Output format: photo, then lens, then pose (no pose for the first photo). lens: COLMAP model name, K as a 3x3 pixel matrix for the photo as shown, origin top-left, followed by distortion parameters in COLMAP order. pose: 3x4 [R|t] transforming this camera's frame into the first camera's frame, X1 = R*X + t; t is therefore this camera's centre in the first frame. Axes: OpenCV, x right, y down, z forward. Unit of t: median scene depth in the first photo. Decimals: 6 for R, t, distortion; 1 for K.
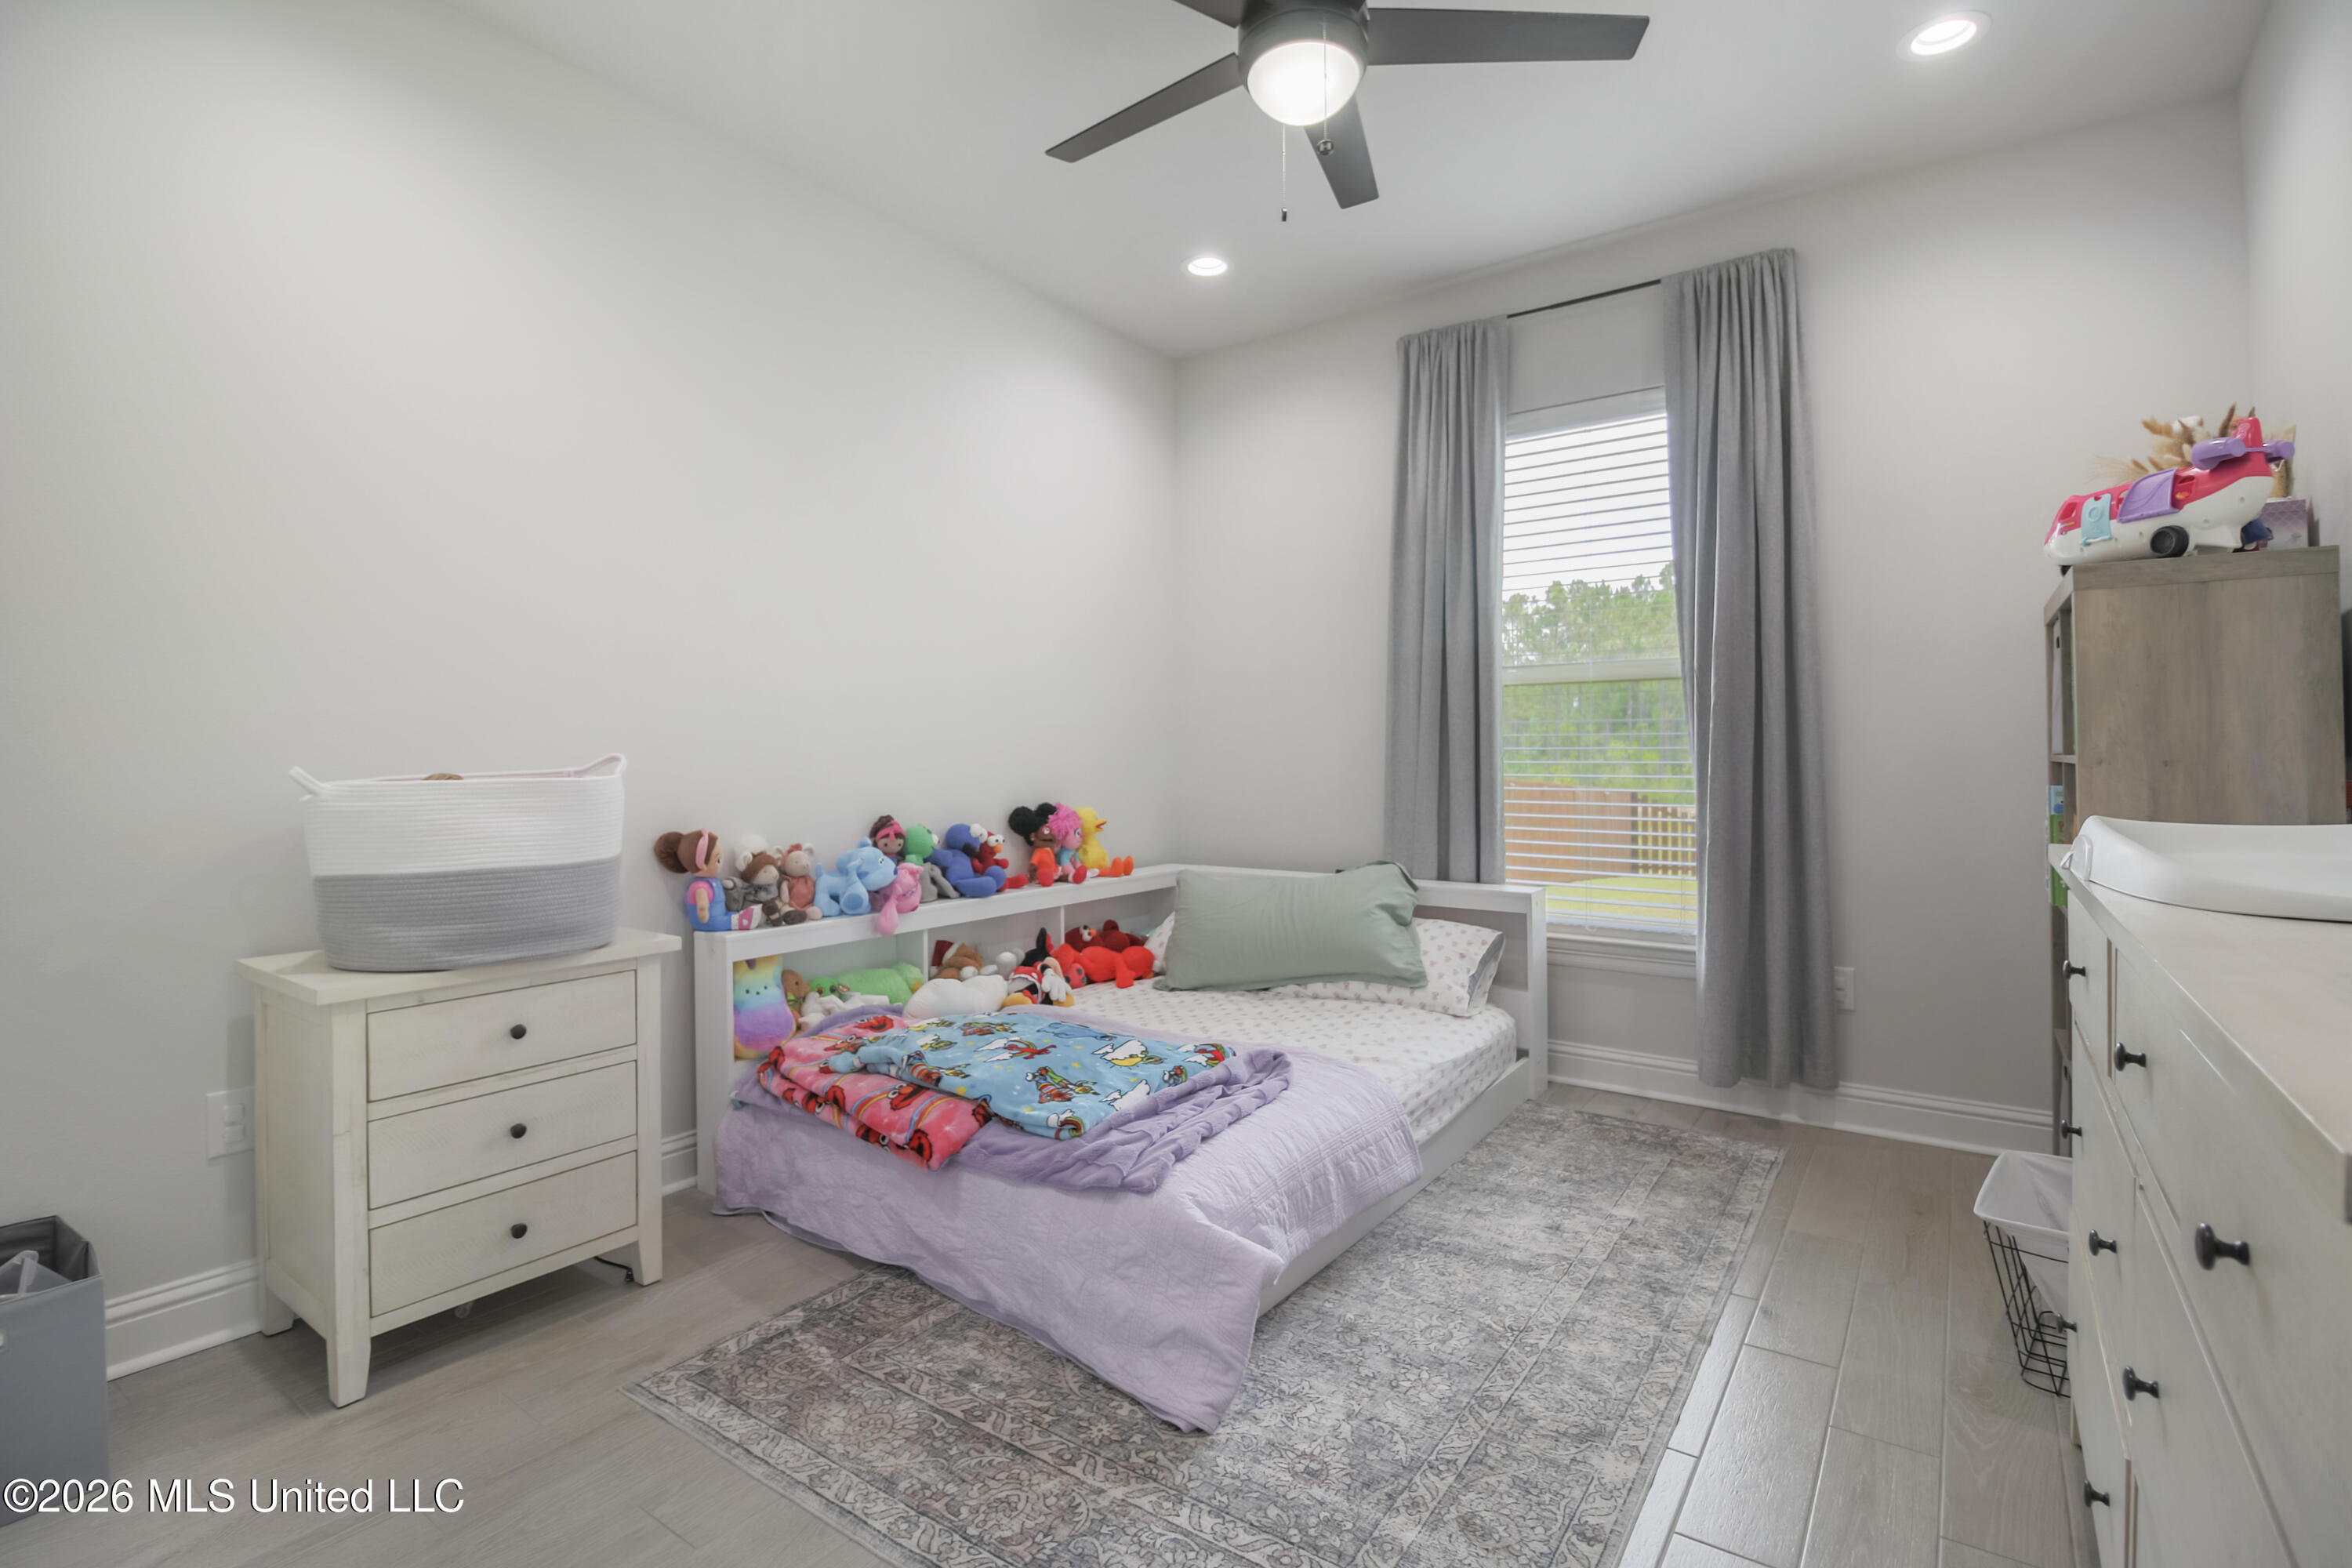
lens RADIAL K [[1087.0, 0, 1174.6], [0, 1087.0, 749.0], [0, 0, 1]] dist [0.000945, -0.014467]
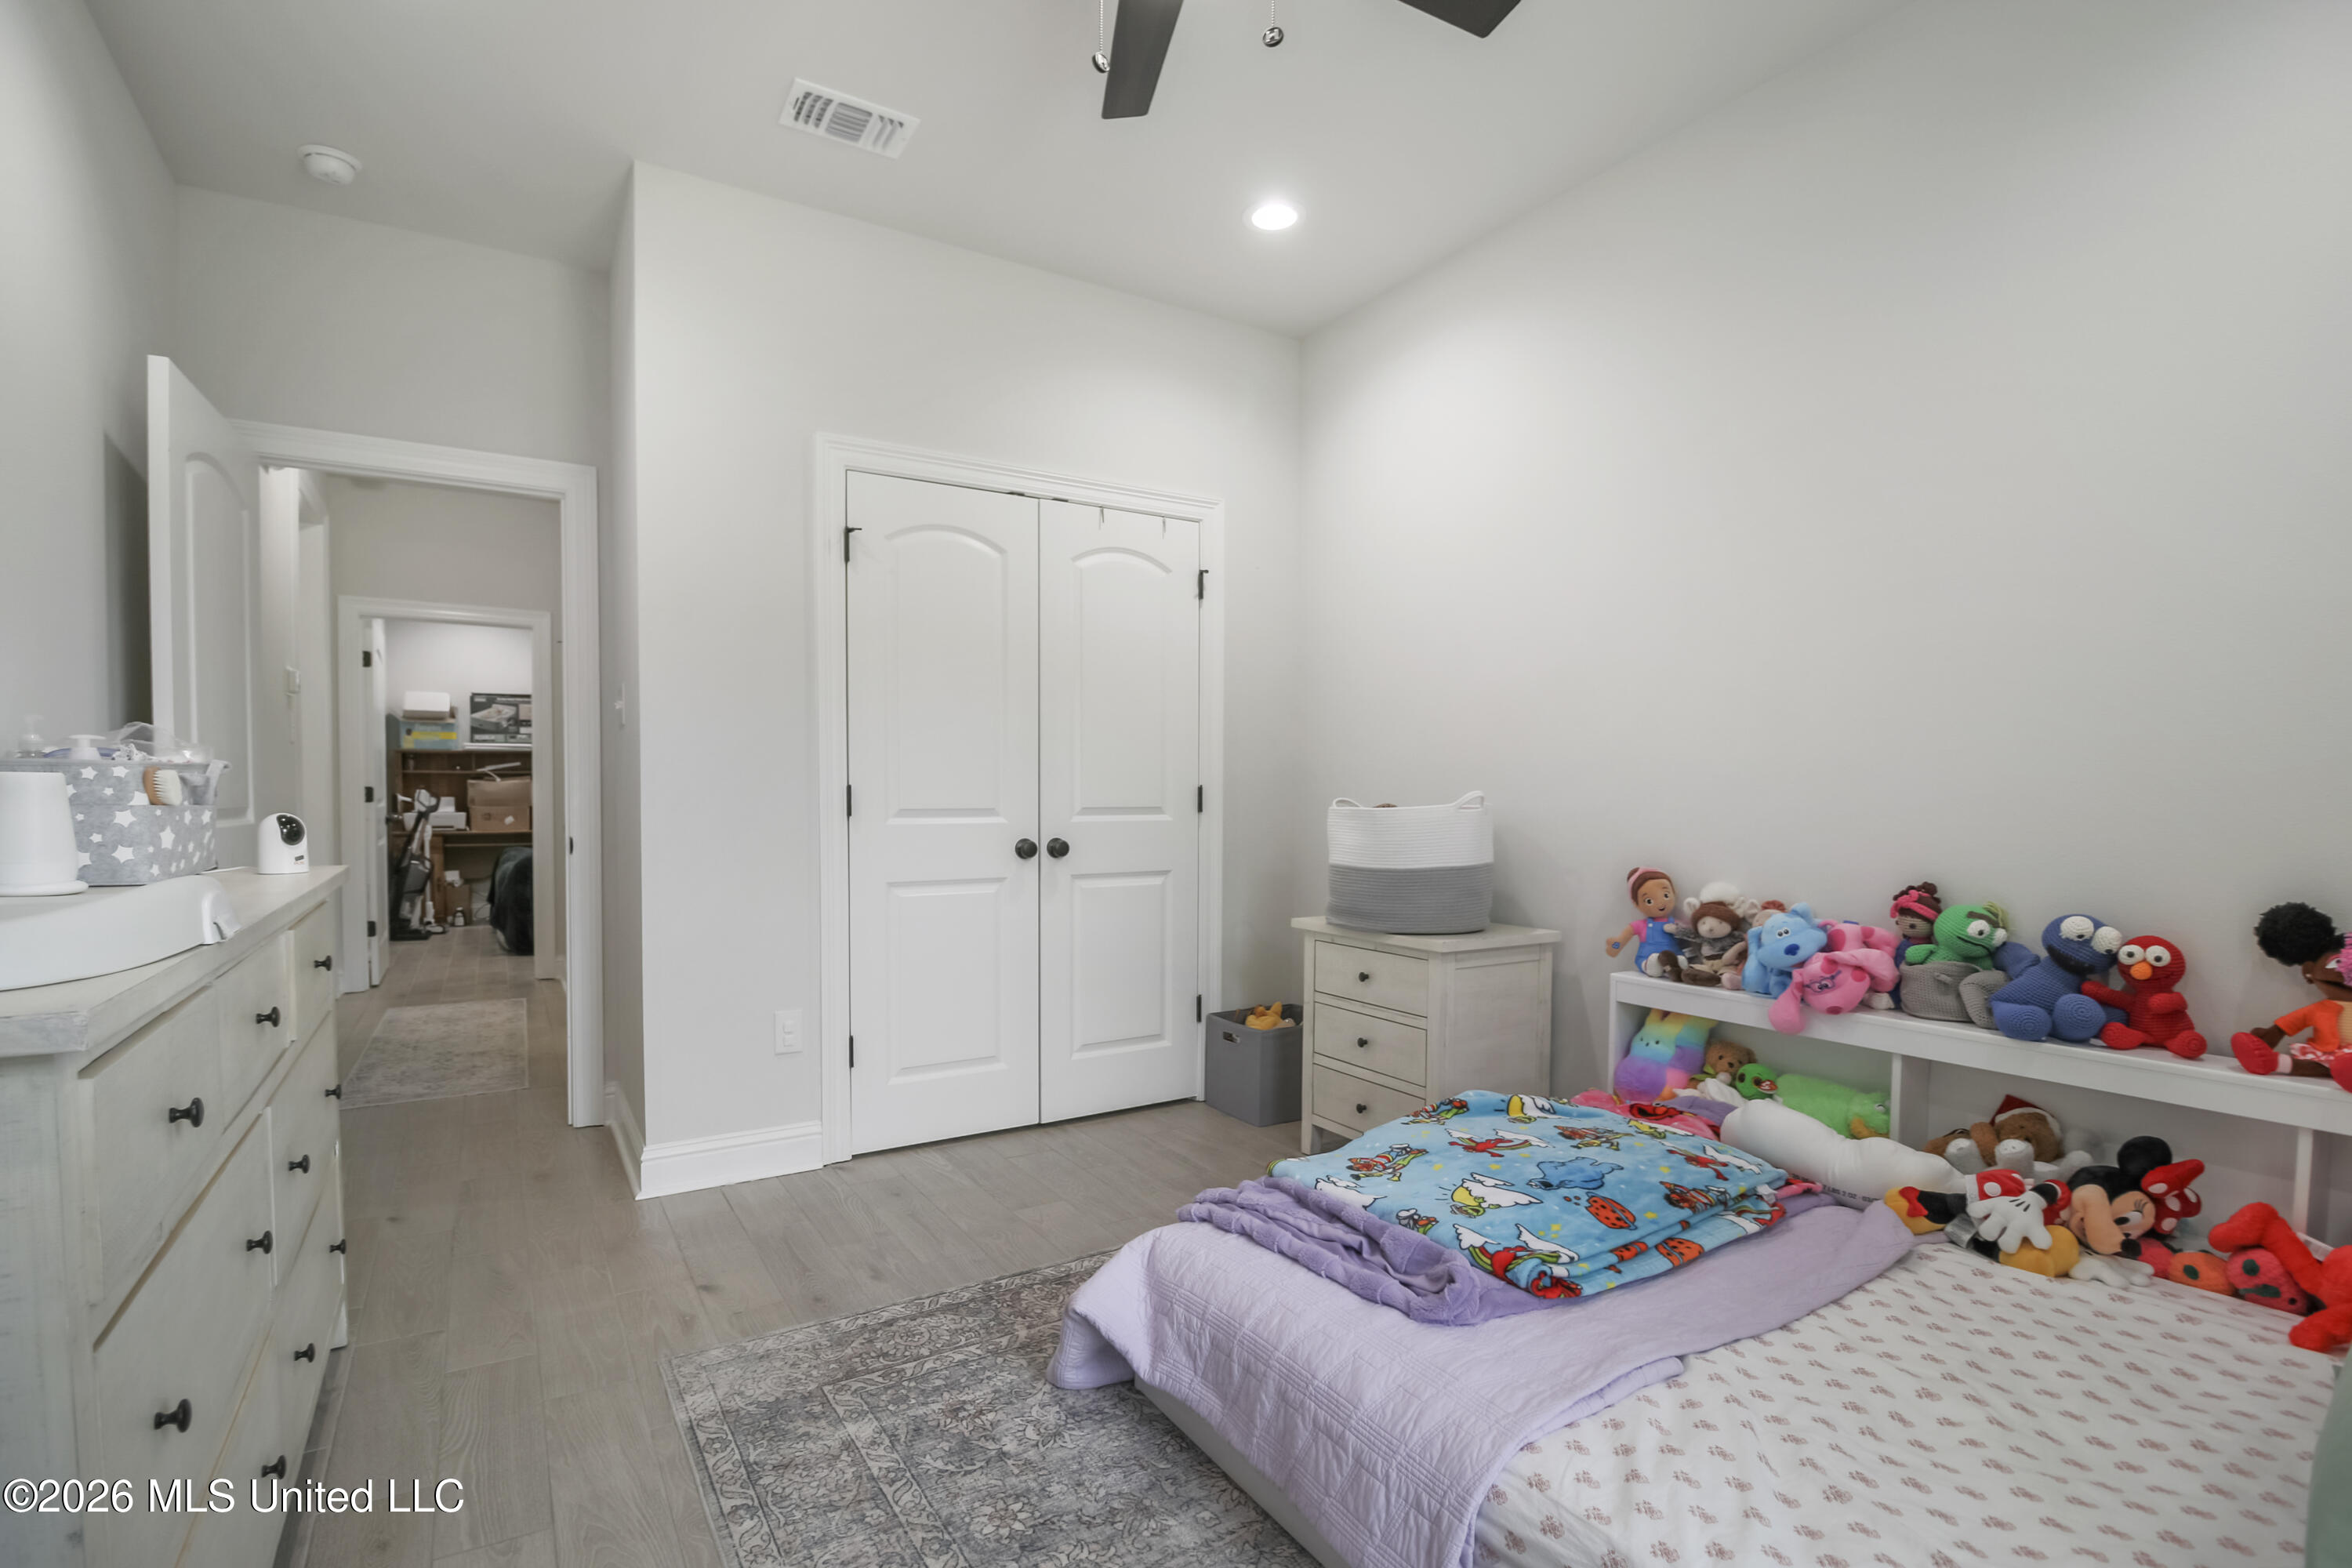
lens RADIAL K [[1100.6, 0, 1173.9], [0, 1100.6, 777.0], [0, 0, 1]] dist [0.000081, -0.011424]
pose [[-0.378756, -0.010742, -0.925434, 1.052561], [0.002855, 0.999914, -0.012775, 0.001853], [0.925492, -0.007481, -0.378693, 1.540373]]
